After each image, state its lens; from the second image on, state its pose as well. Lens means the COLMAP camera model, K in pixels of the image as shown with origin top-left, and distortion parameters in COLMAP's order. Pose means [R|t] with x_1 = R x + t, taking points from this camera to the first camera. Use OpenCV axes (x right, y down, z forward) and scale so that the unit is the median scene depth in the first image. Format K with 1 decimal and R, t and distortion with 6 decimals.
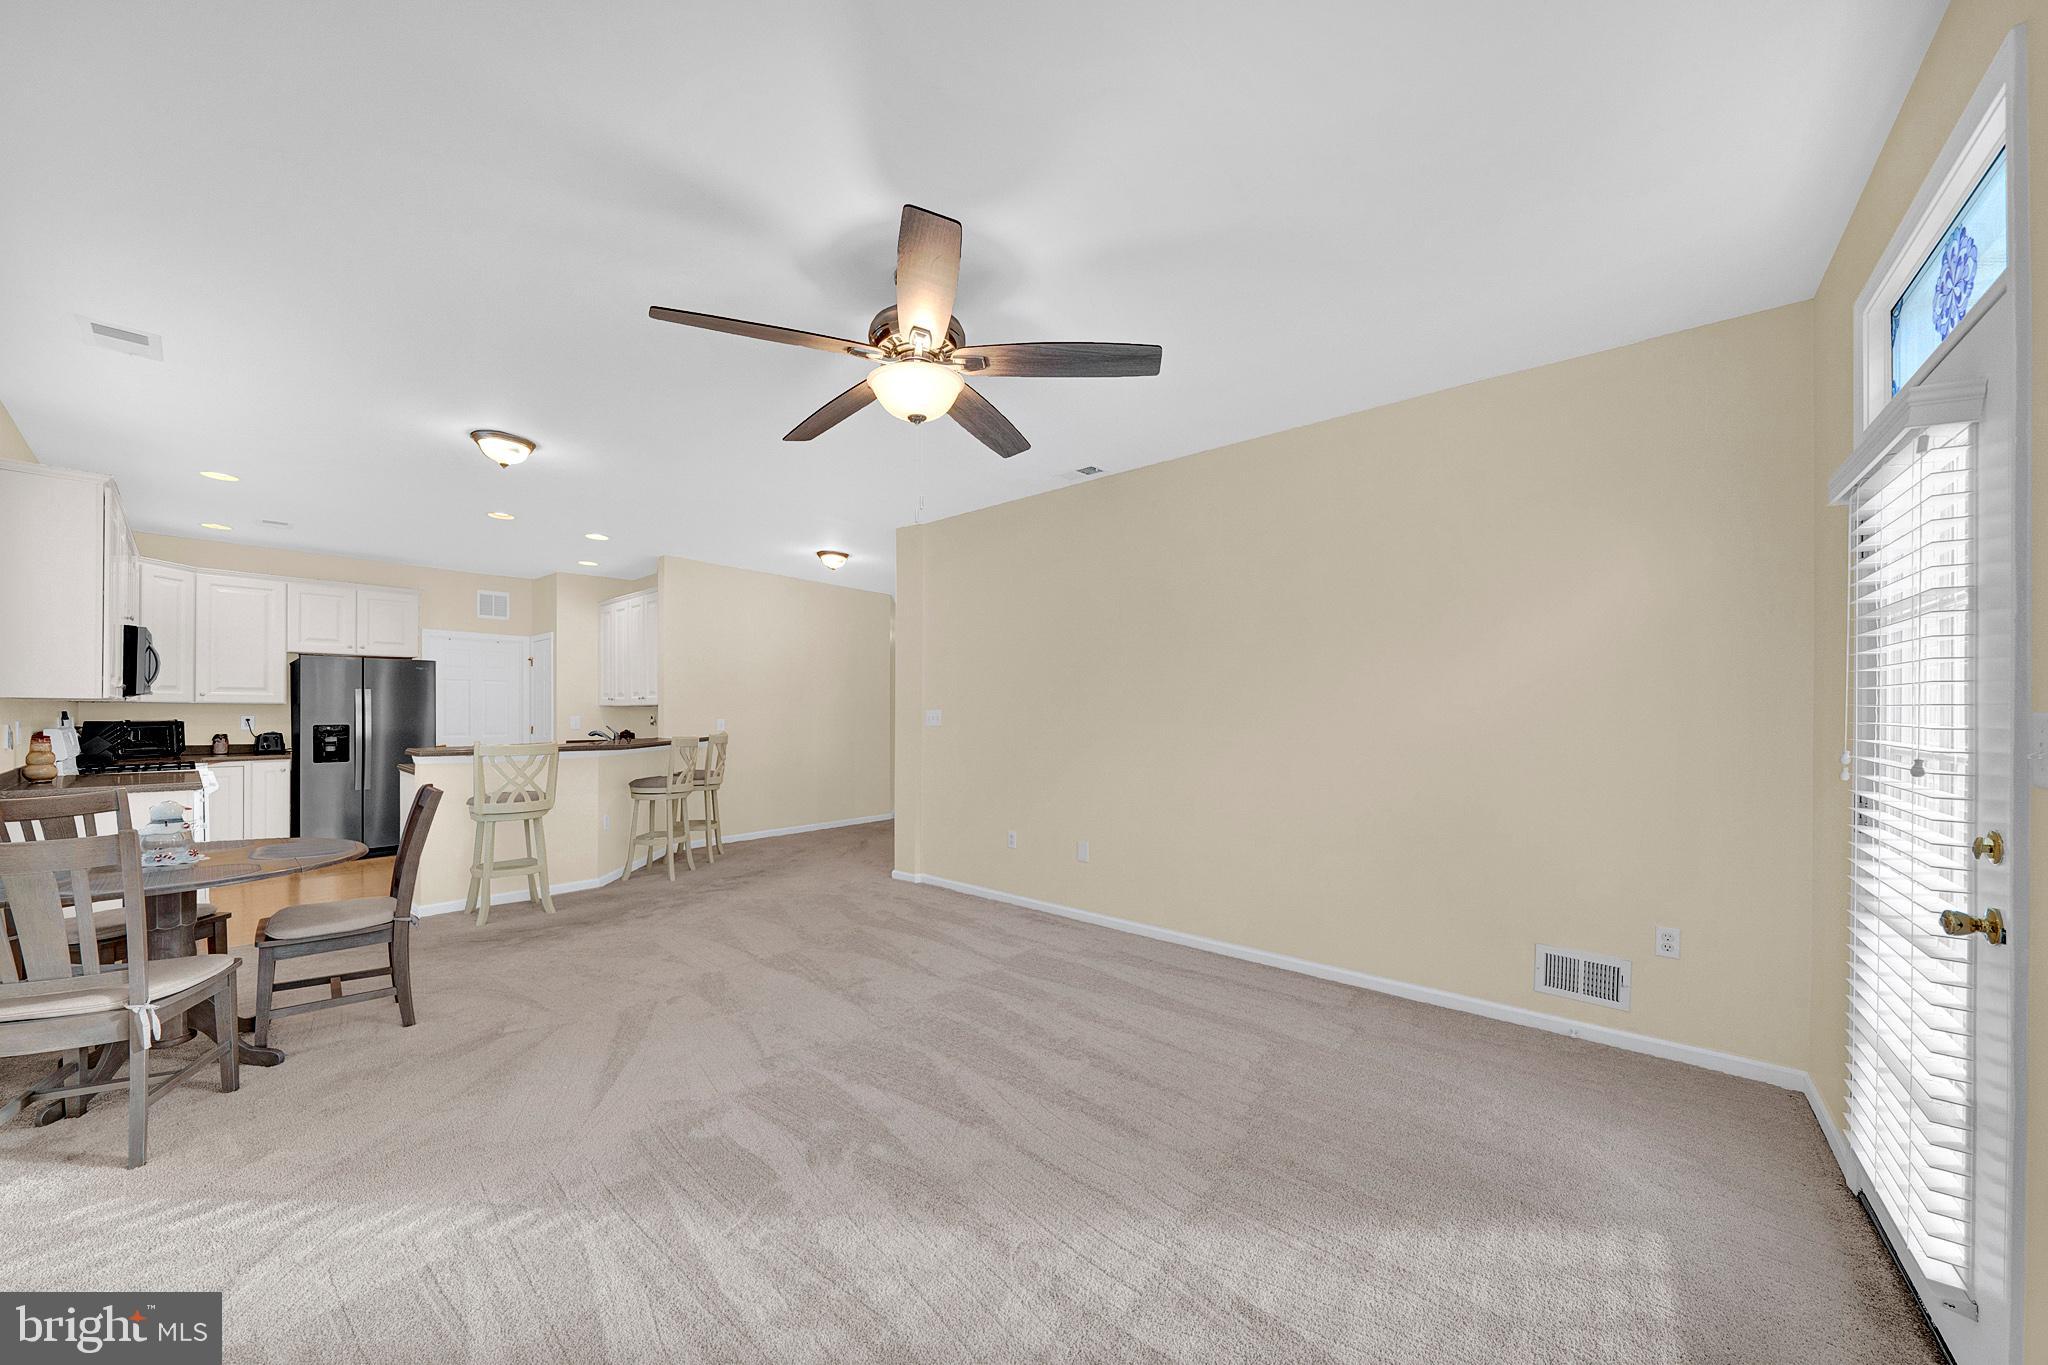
lens RADIAL K [[690.4, 0, 1020.7], [0, 690.4, 711.4], [0, 0, 1]] dist [-0.020283, -0.000032]
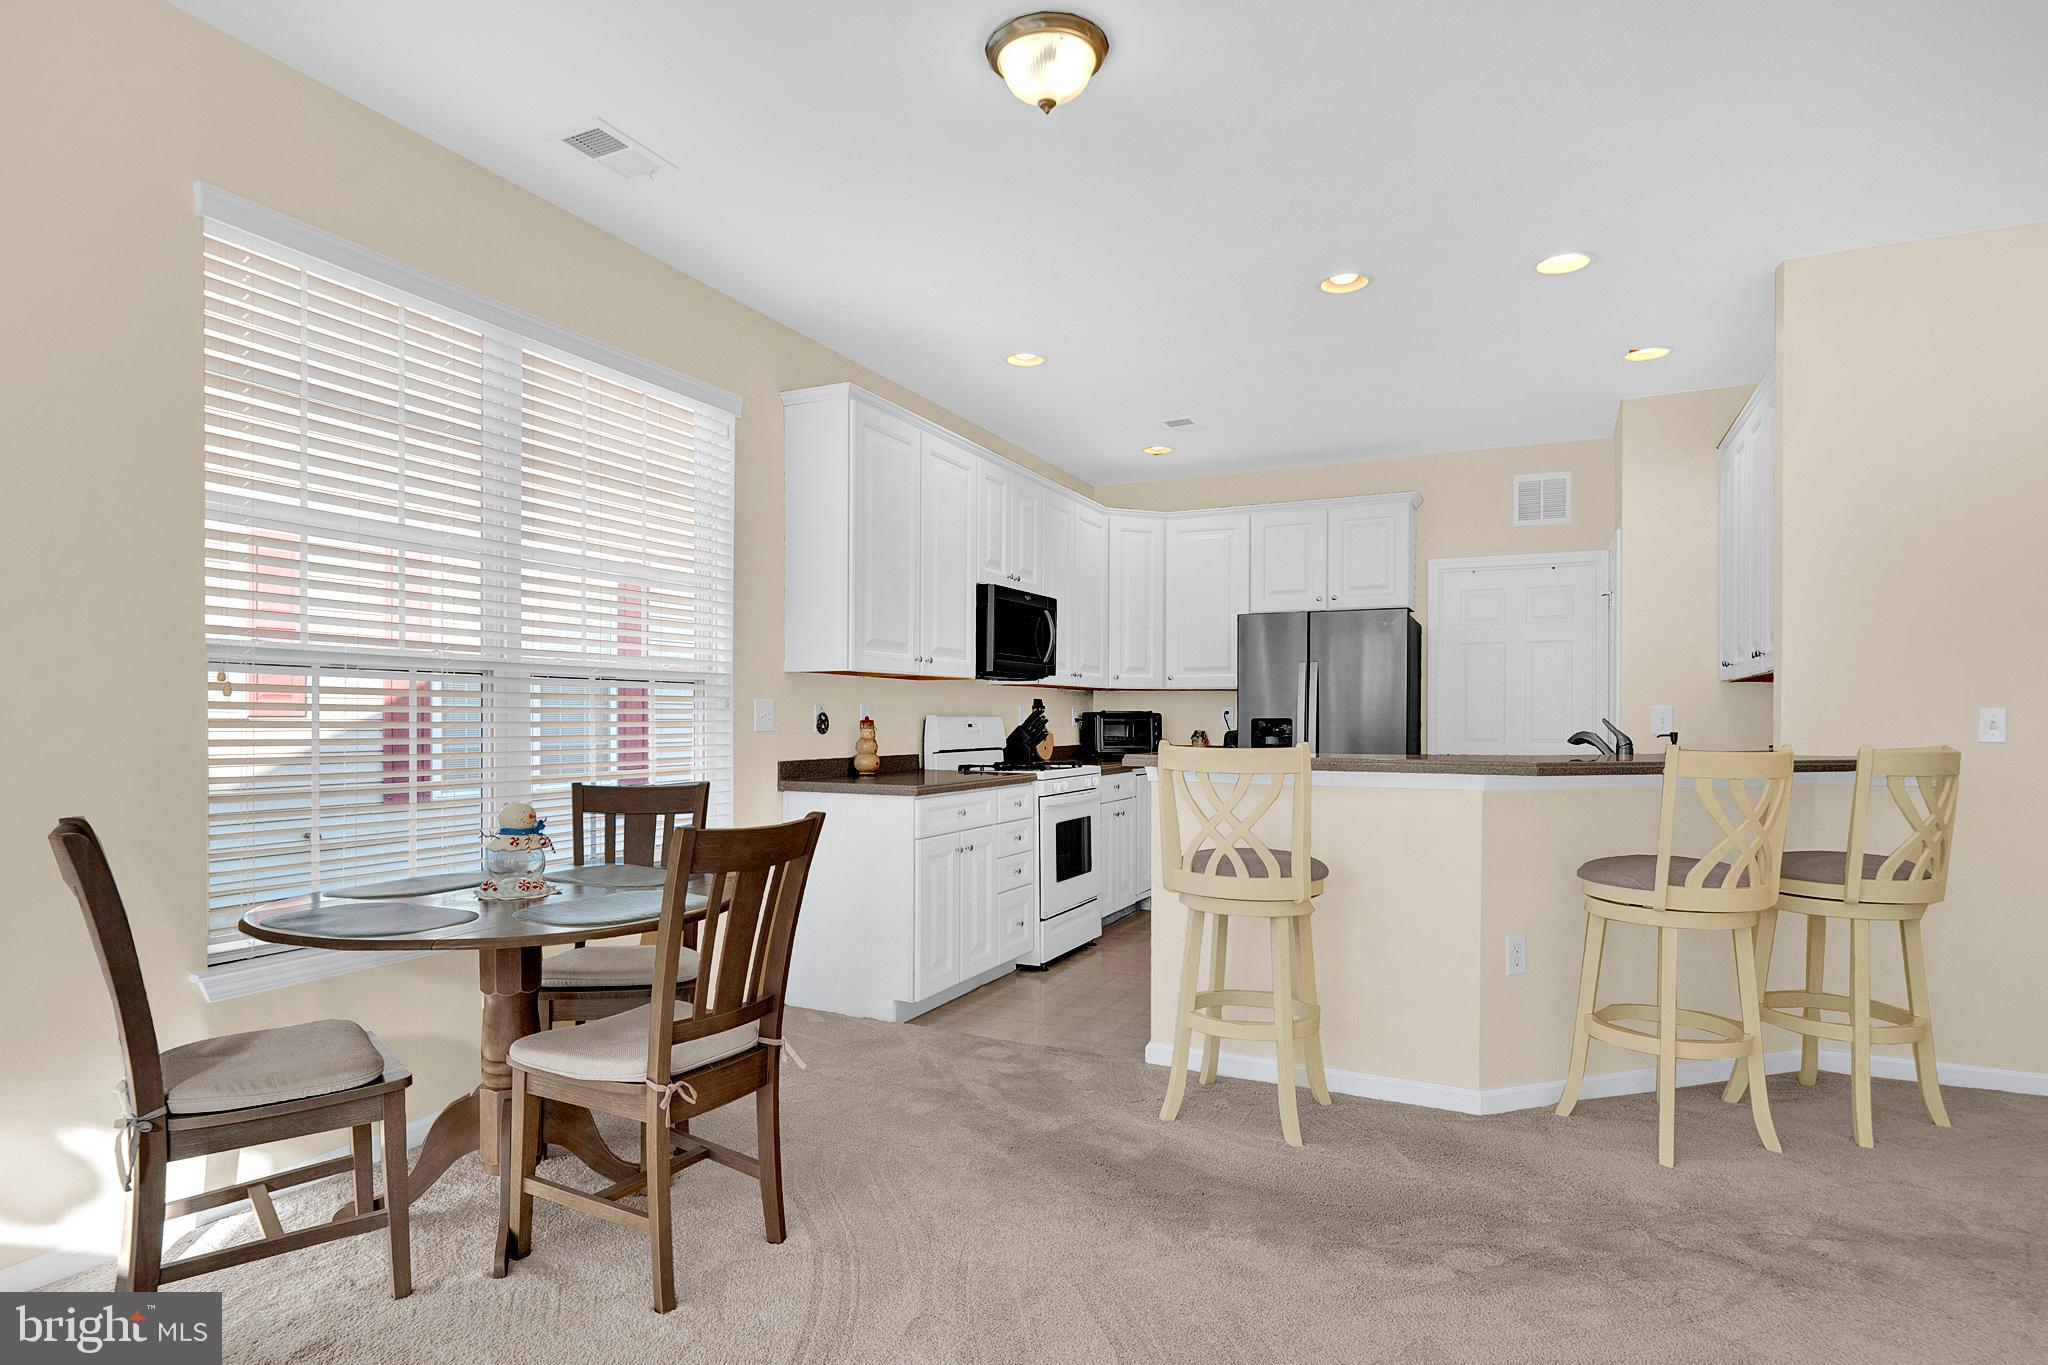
lens RADIAL K [[1120.6, 0, 1011.6], [0, 1120.6, 727.9], [0, 0, 1]] dist [0.029419, 0.000264]
pose [[0.256823, 0.007915, -0.966426, -0.044753], [-0.002271, 0.999969, 0.007586, 0.025678], [0.966456, 0.000246, 0.256833, 0.577469]]
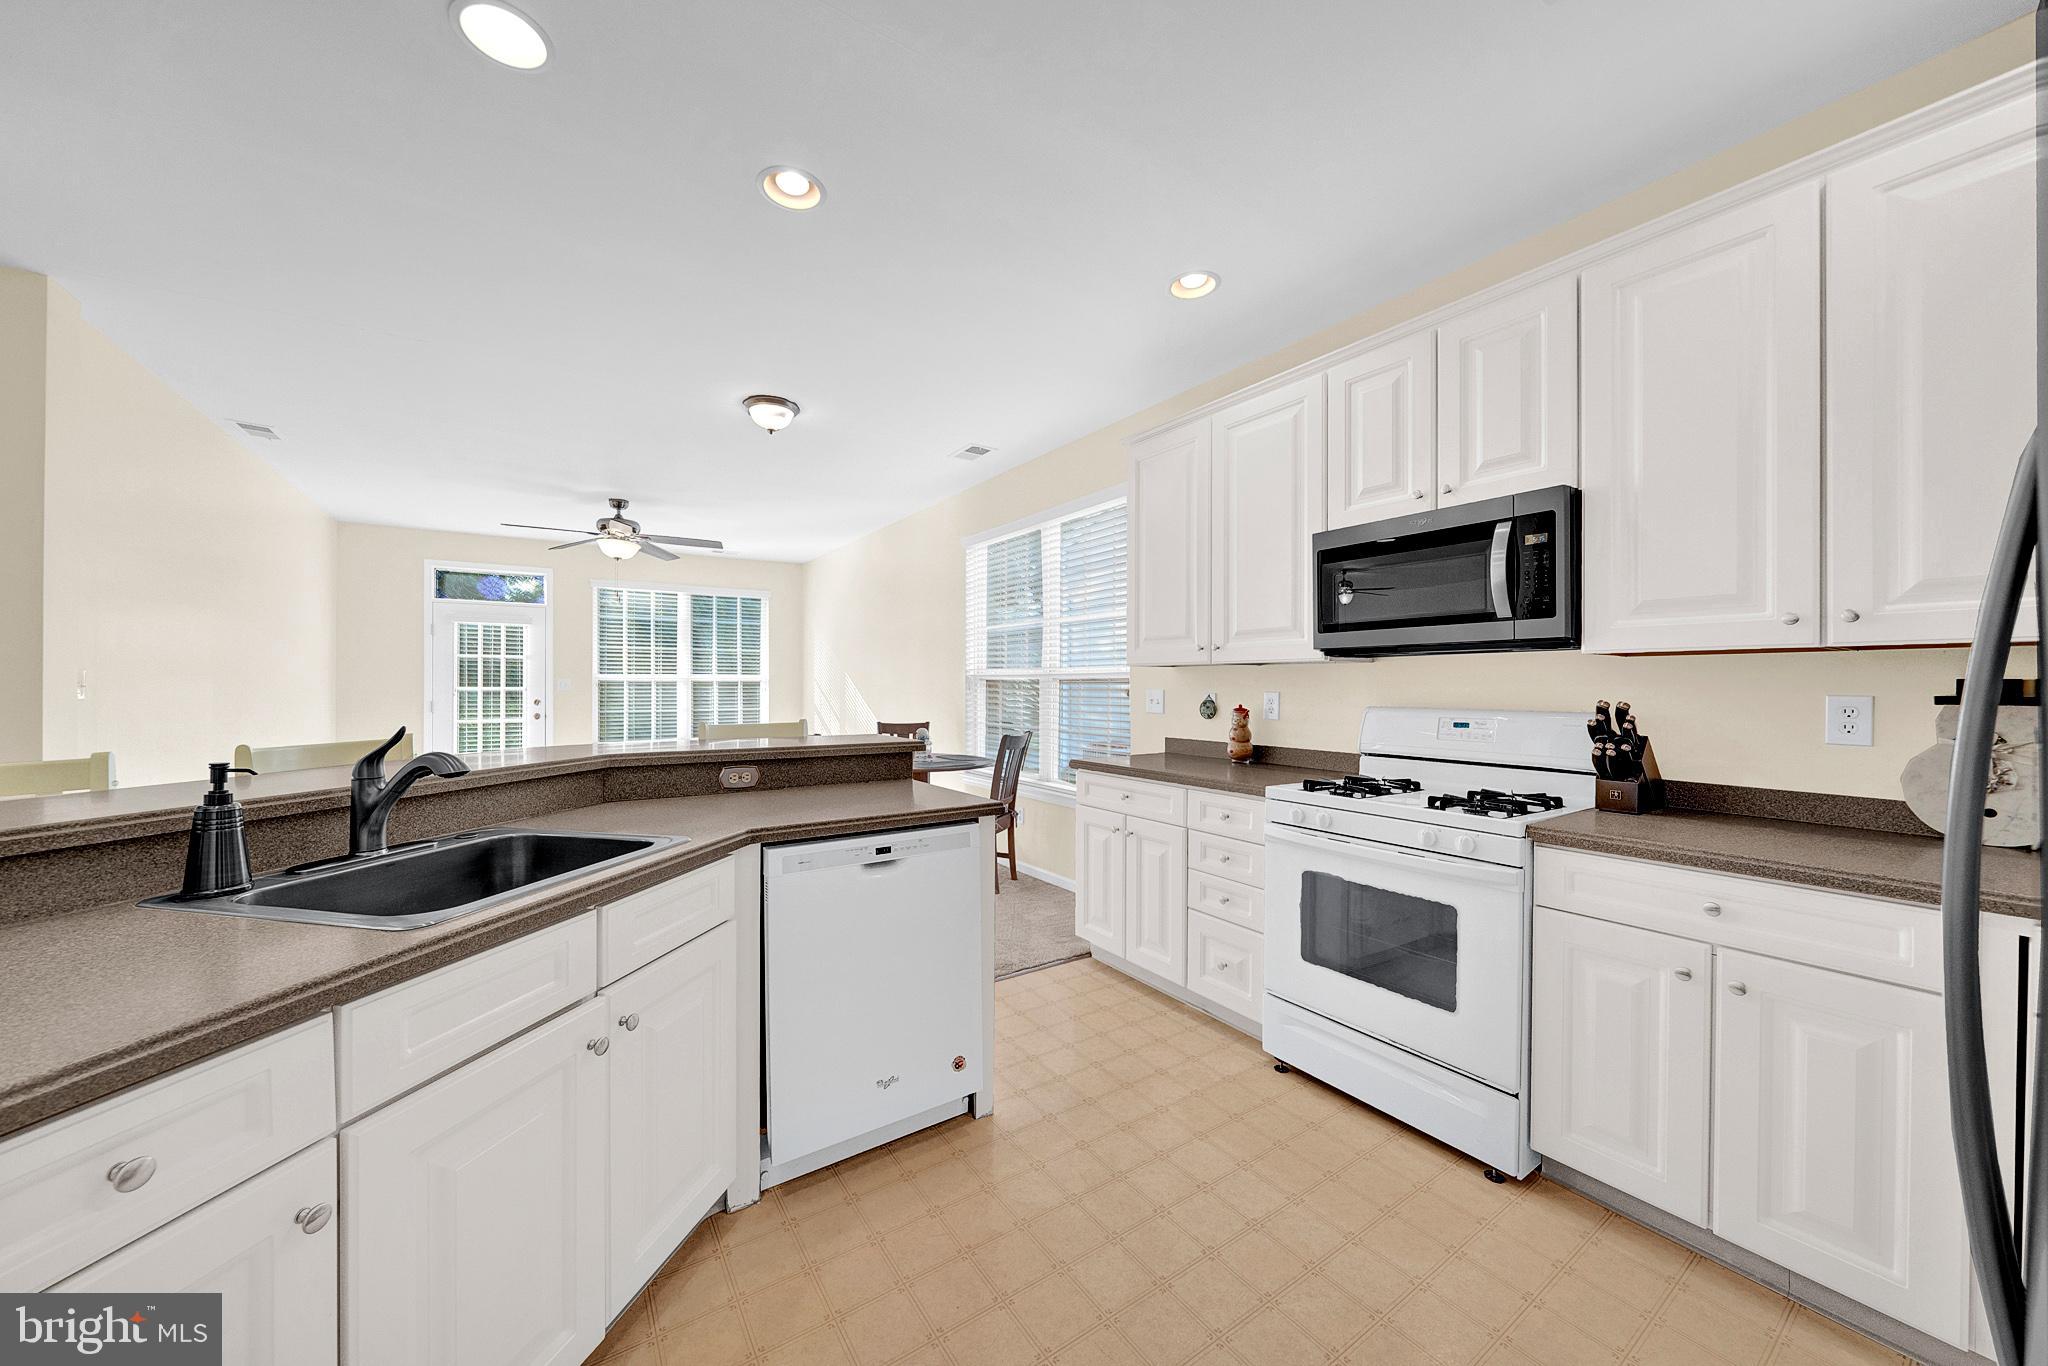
lens RADIAL K [[712.0, 0, 1027.0], [0, 712.0, 688.0], [0, 0, 1]] dist [-0.000181, -0.000035]
pose [[-0.966771, -0.005968, 0.255575, -1.041437], [-0.005202, 0.999980, 0.003675, 0.006194], [-0.255592, 0.002223, -0.966782, 1.406102]]
